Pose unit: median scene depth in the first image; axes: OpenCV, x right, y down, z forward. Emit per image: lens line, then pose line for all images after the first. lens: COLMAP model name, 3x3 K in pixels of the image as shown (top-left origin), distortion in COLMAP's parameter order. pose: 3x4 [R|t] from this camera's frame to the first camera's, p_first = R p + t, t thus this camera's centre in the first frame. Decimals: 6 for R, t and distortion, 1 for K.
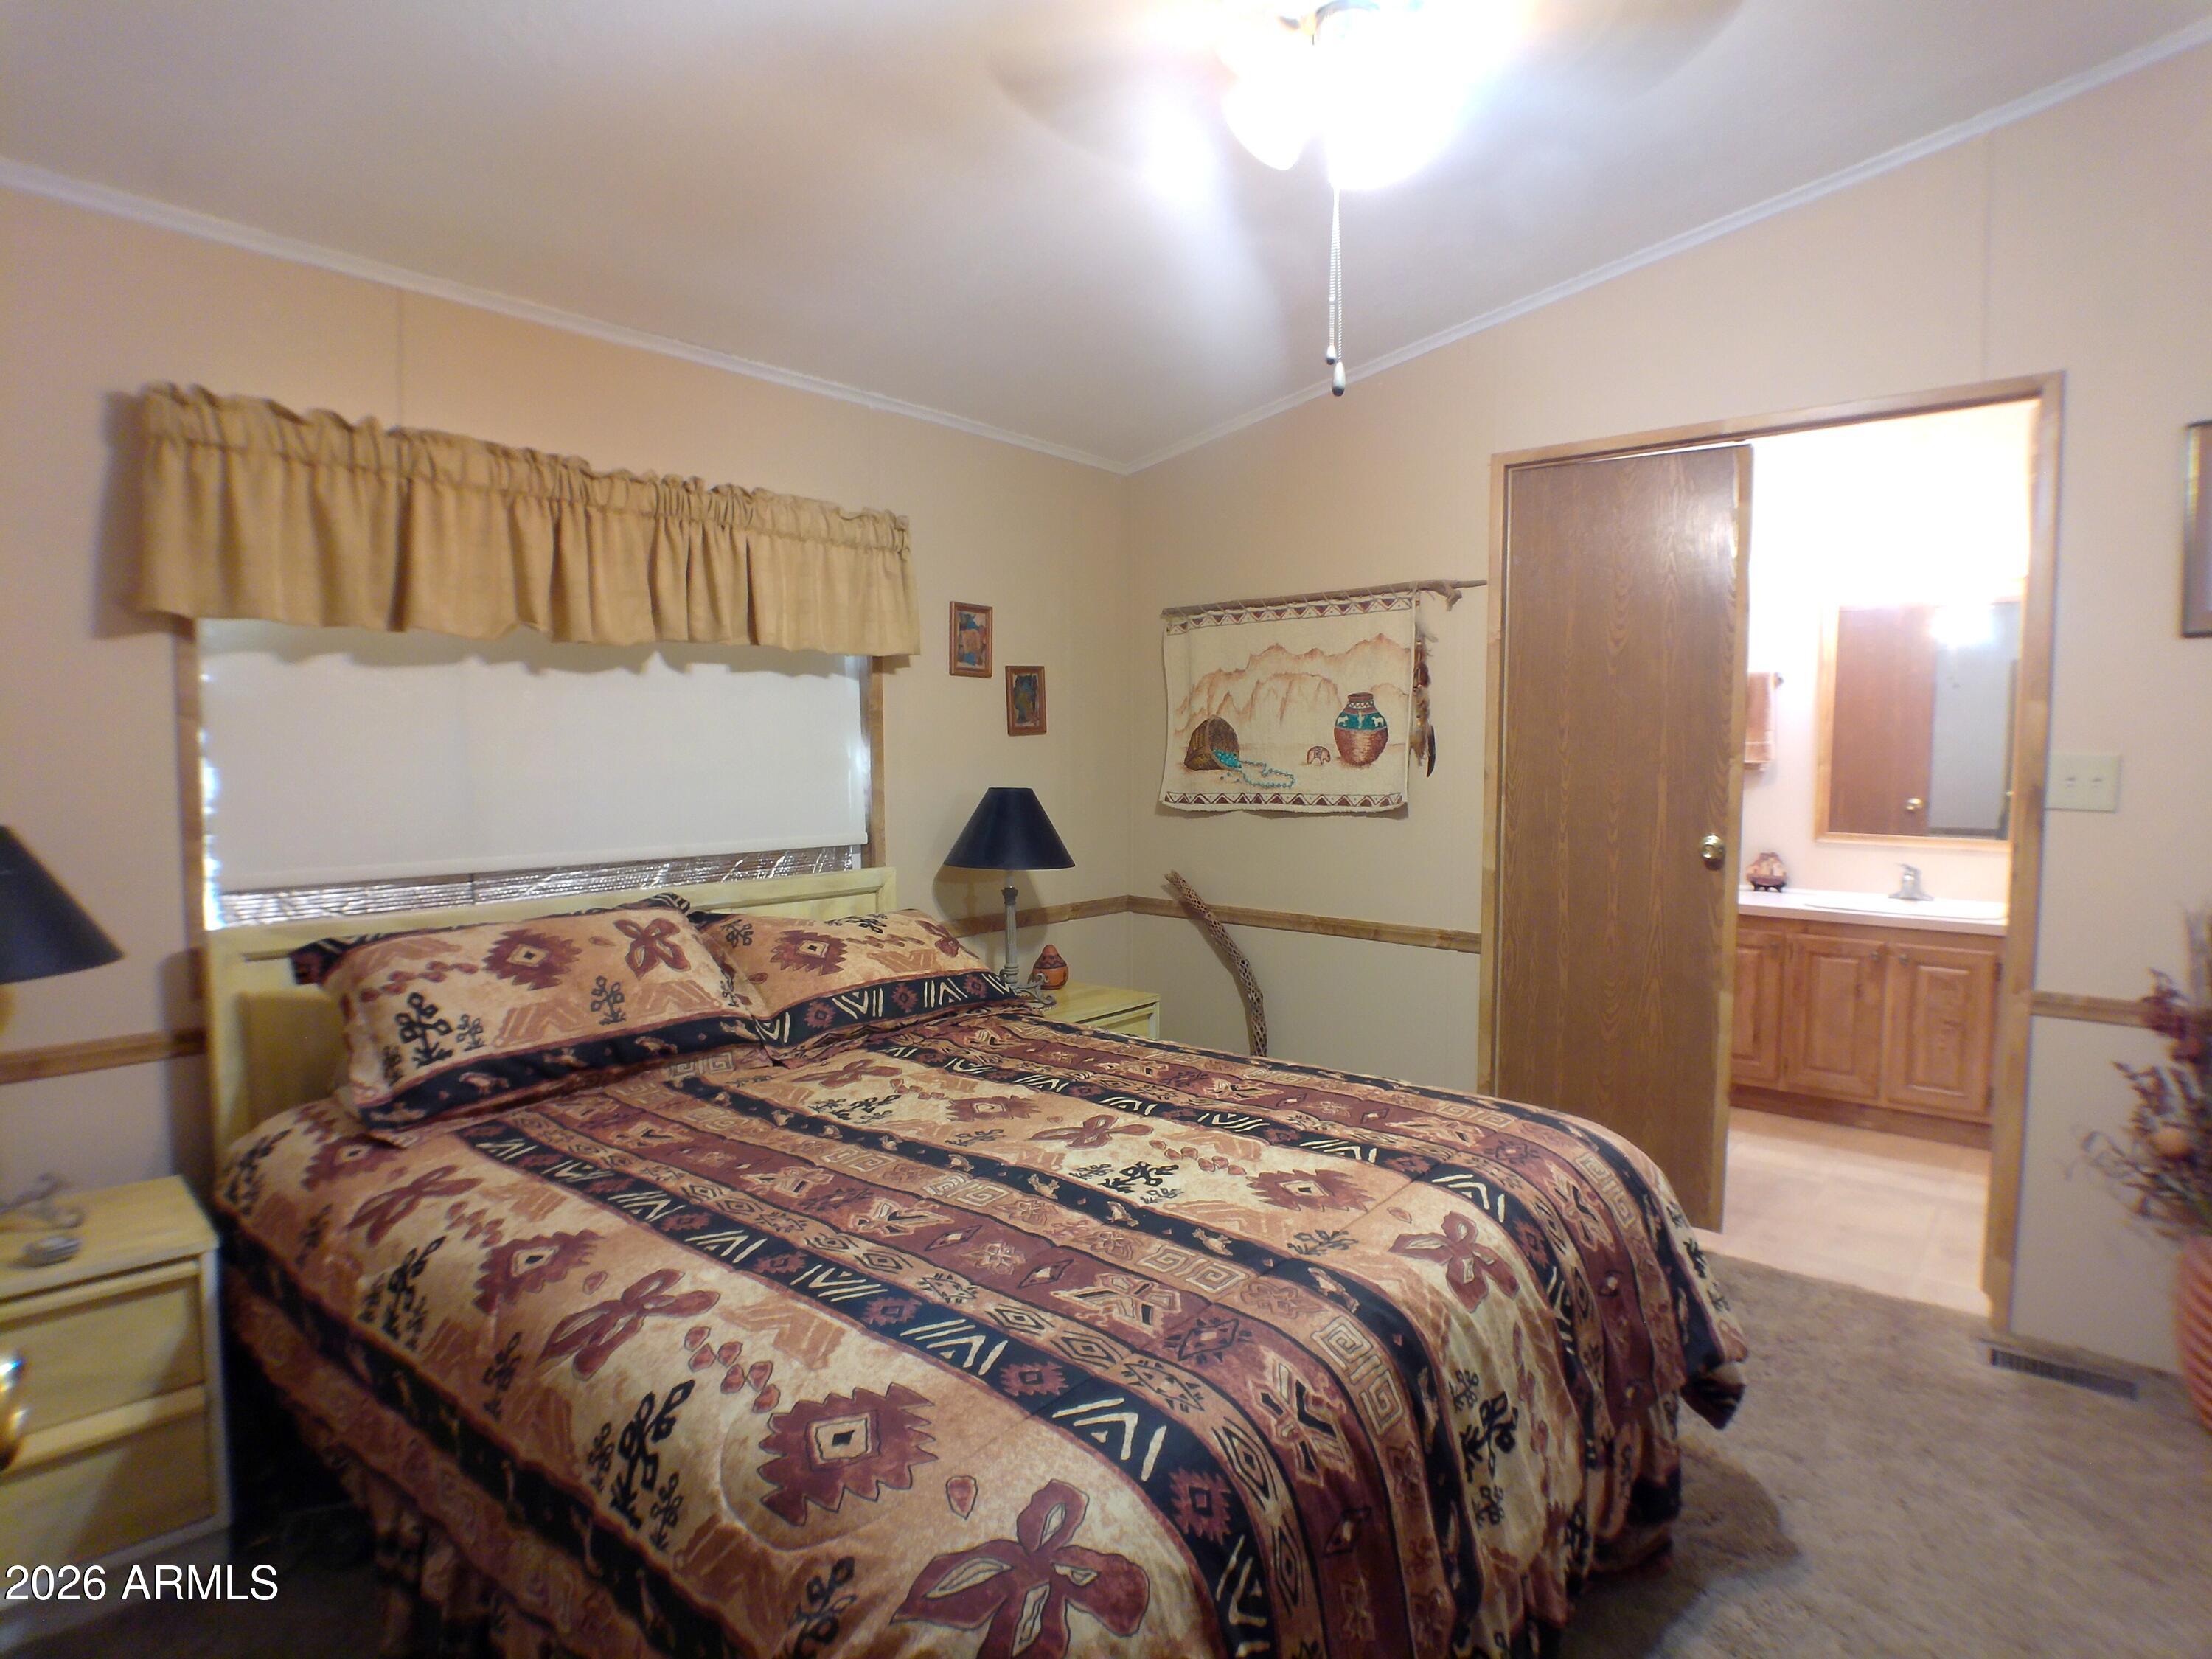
lens RADIAL K [[1246.0, 0, 1101.2], [0, 1246.0, 834.9], [0, 0, 1]] dist [-0.046258, -0.001814]
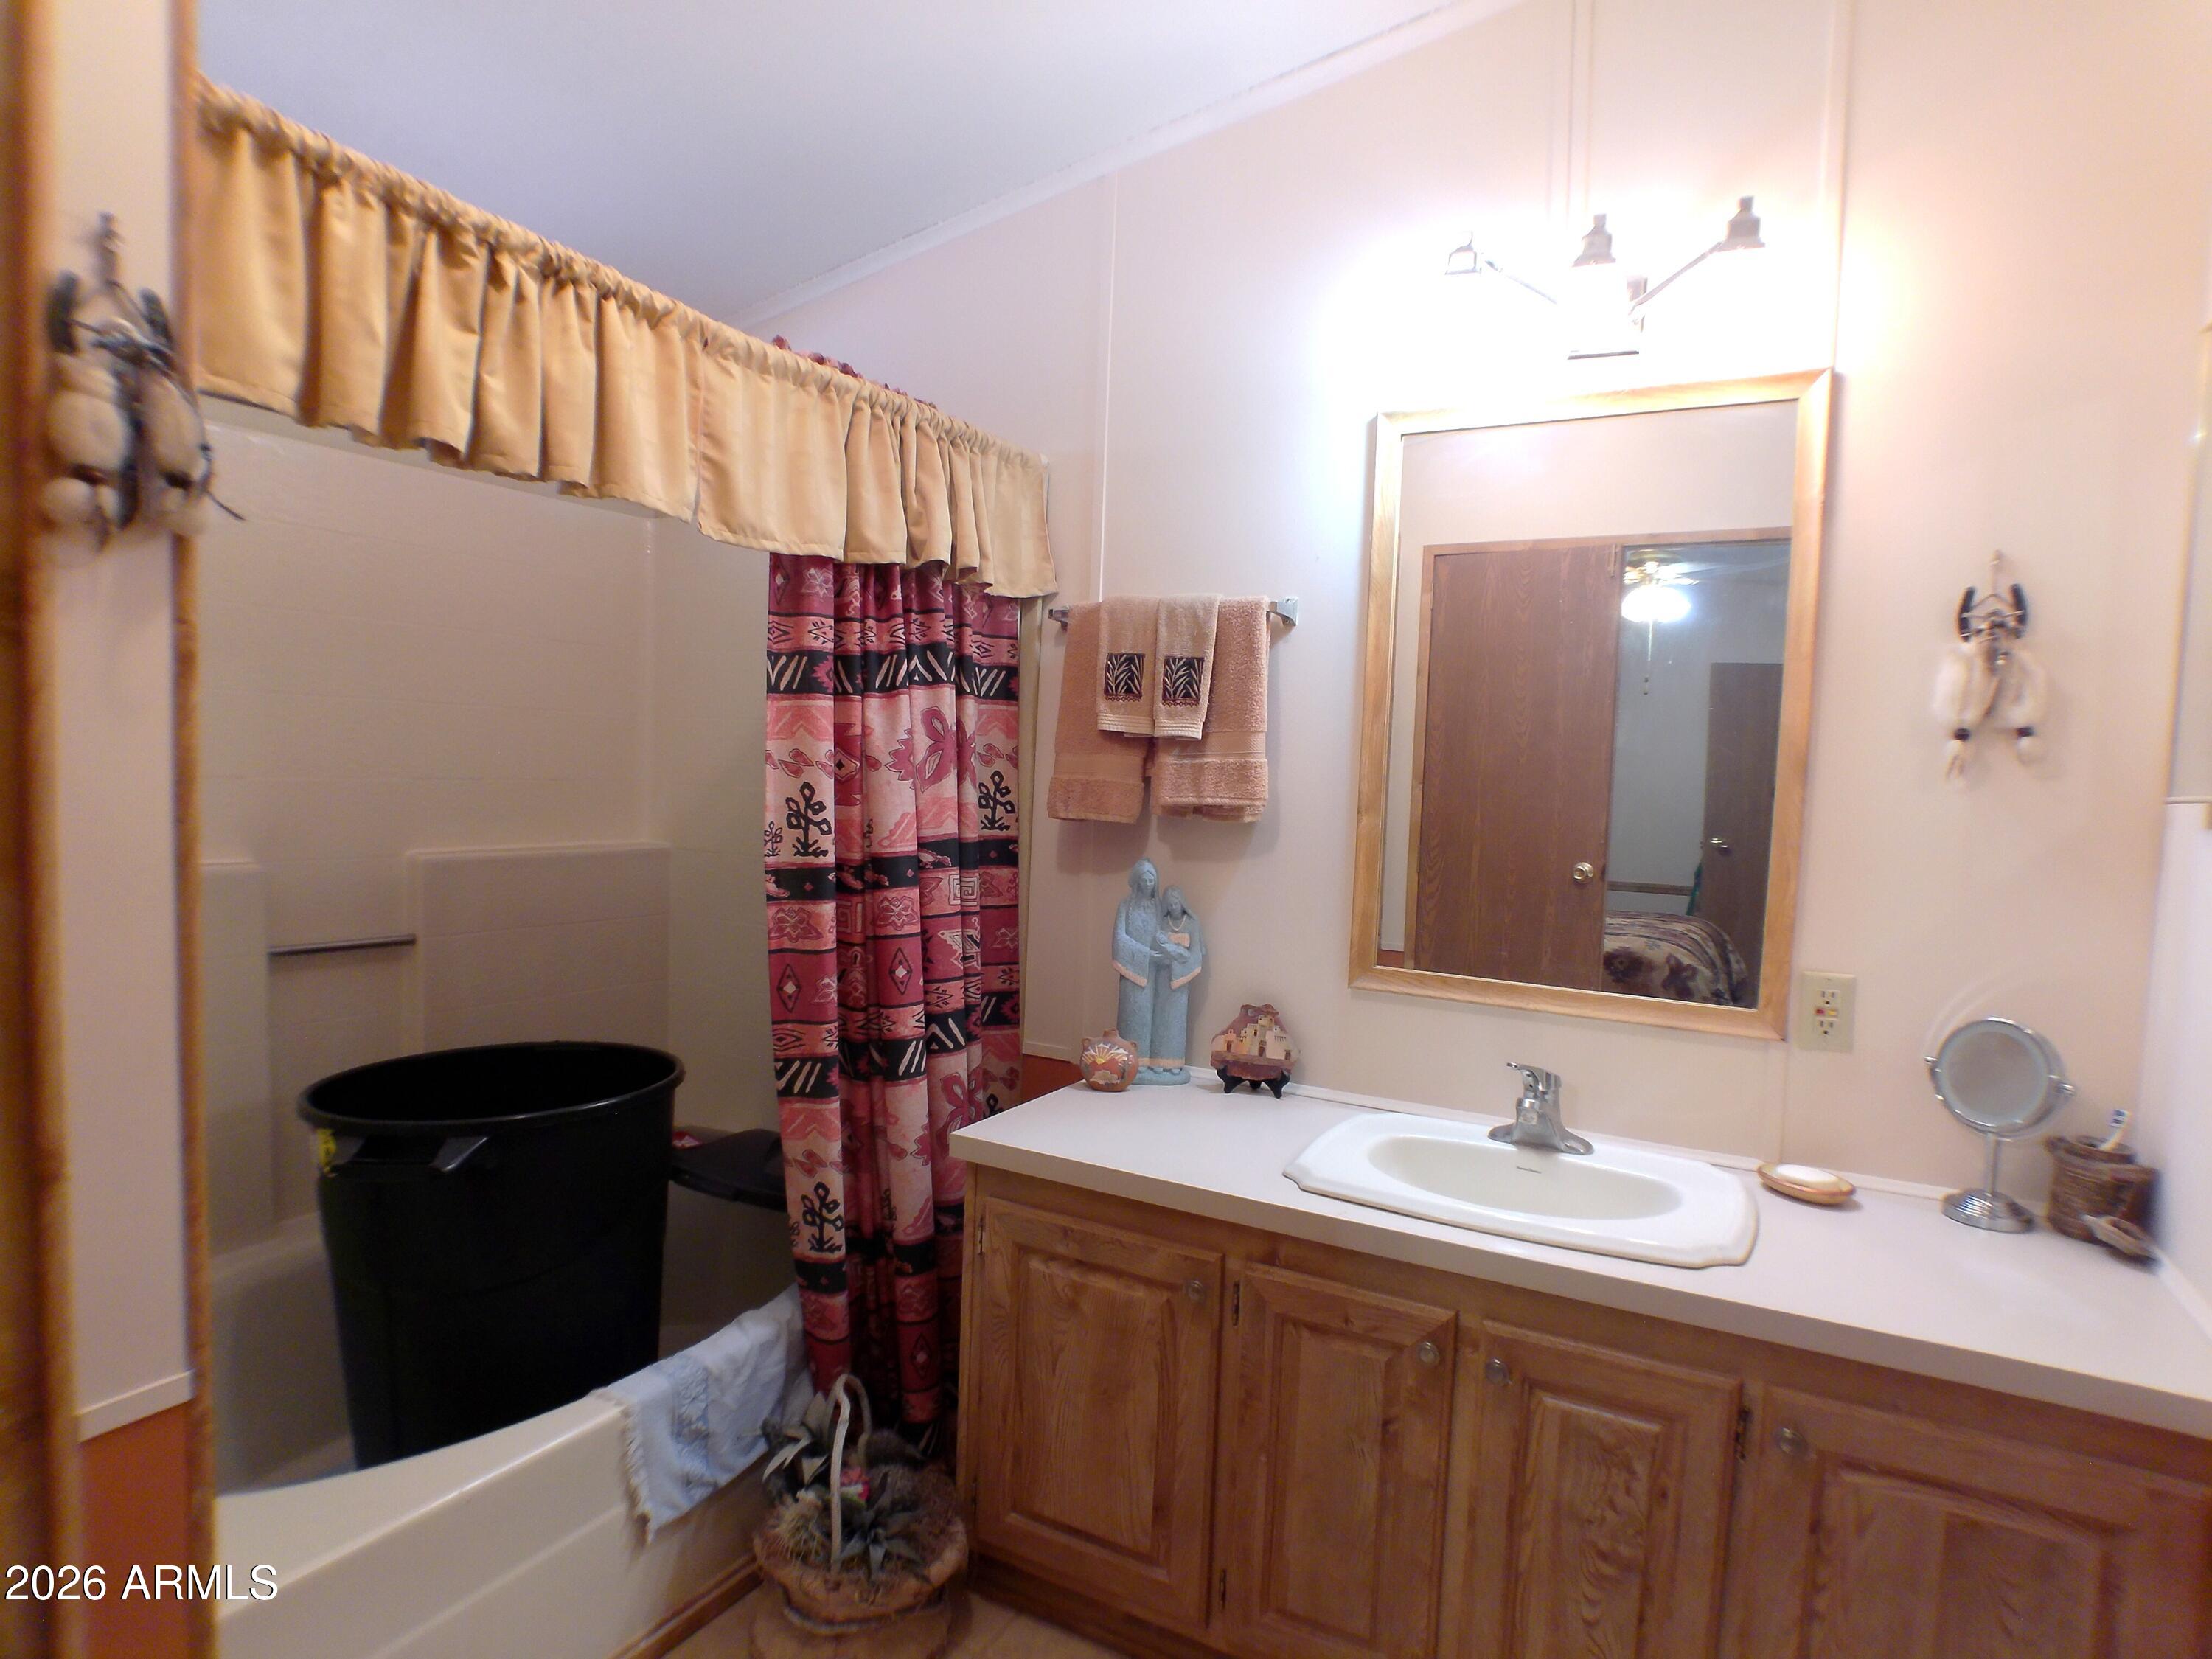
lens RADIAL K [[1246.0, 0, 1101.2], [0, 1246.0, 834.9], [0, 0, 1]] dist [-0.046258, -0.001814]
pose [[0.981925, 0.013940, 0.188754, 0.447658], [-0.013593, 0.999903, -0.003134, -0.050910], [-0.188780, 0.000512, 0.982019, 0.631820]]
